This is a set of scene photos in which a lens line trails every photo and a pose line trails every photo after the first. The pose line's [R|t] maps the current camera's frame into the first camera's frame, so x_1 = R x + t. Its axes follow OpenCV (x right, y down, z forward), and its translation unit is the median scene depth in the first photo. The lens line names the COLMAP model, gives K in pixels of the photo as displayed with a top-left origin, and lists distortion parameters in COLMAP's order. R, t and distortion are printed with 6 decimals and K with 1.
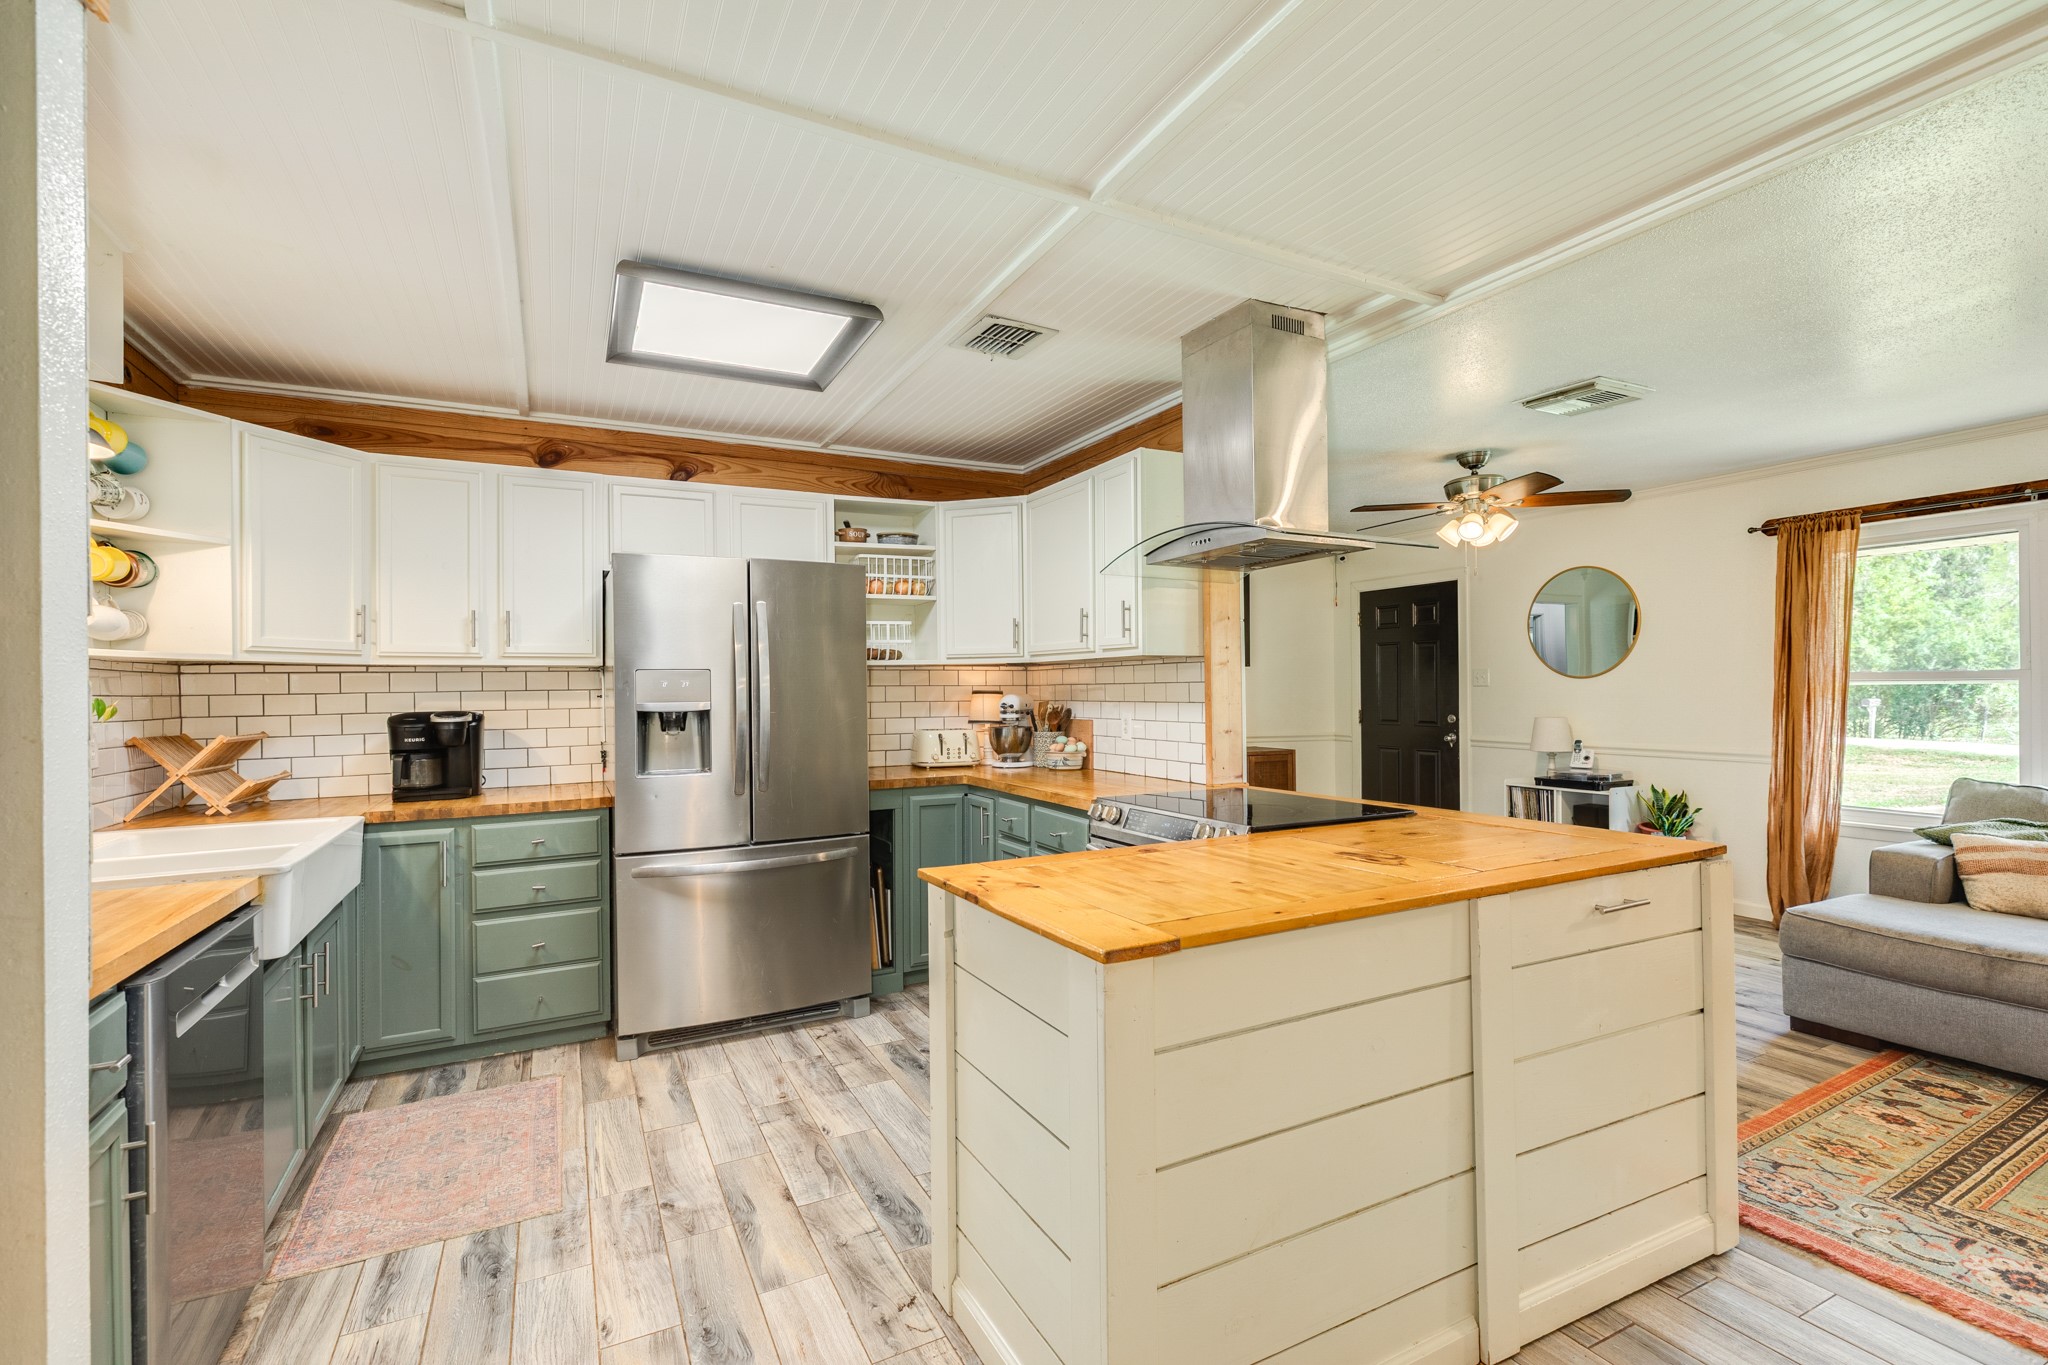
lens RADIAL K [[913.8, 0, 1021.4], [0, 913.8, 687.6], [0, 0, 1]] dist [0.005237, -0.000381]
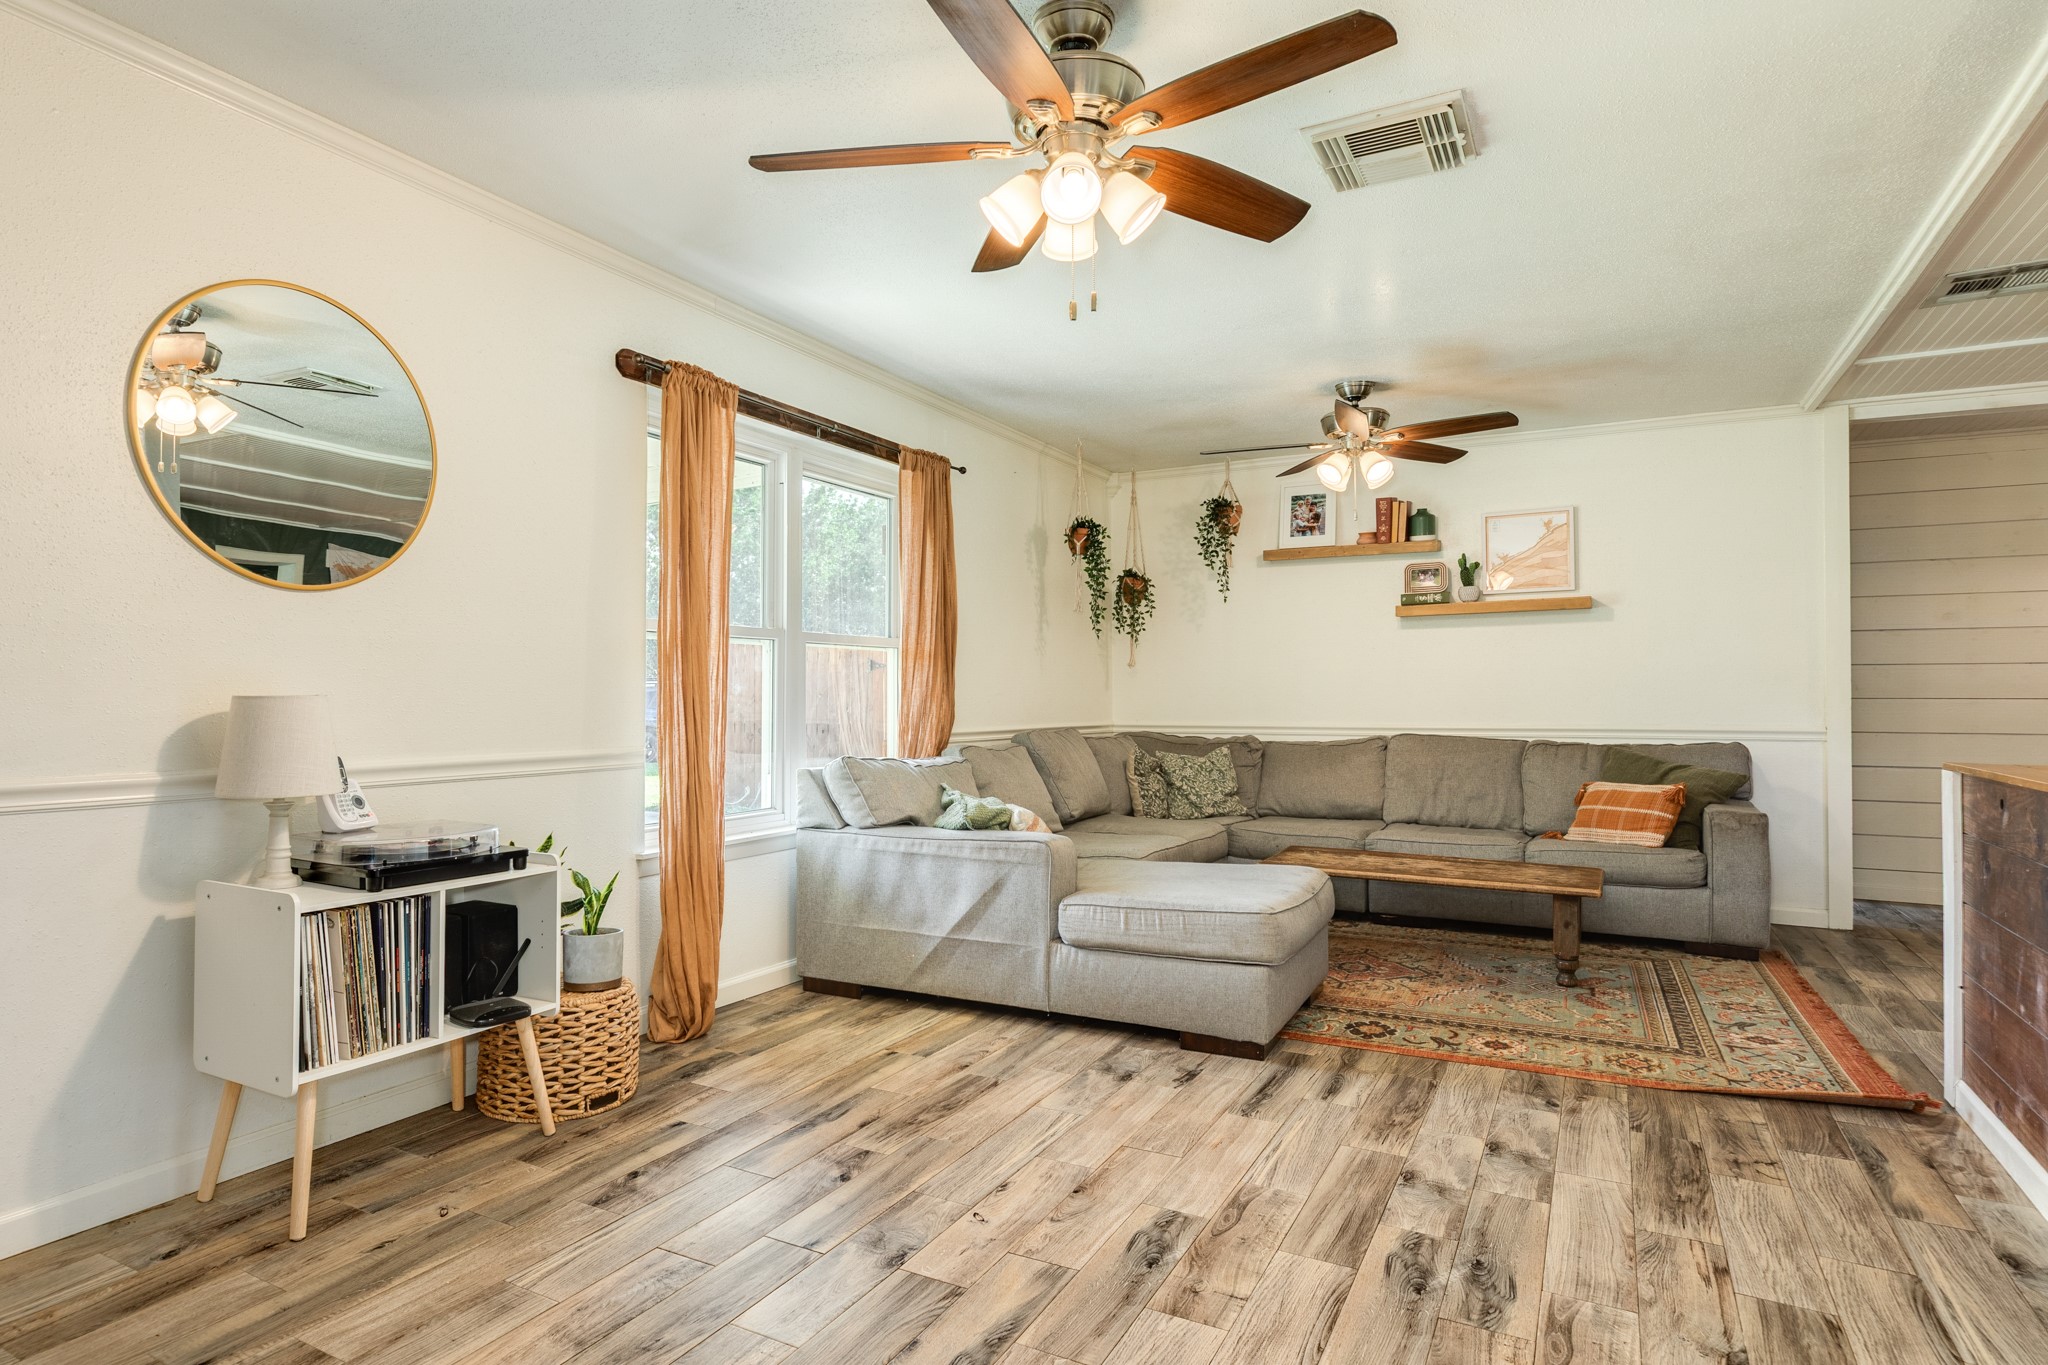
lens RADIAL K [[1136.1, 0, 950.7], [0, 1136.1, 681.3], [0, 0, 1]] dist [-0.003030, 0.001723]
pose [[-0.543725, 0.017017, 0.839091, 0.144699], [-0.000208, 0.999792, -0.020411, 0.059678], [-0.839263, -0.011273, -0.543608, 1.704337]]
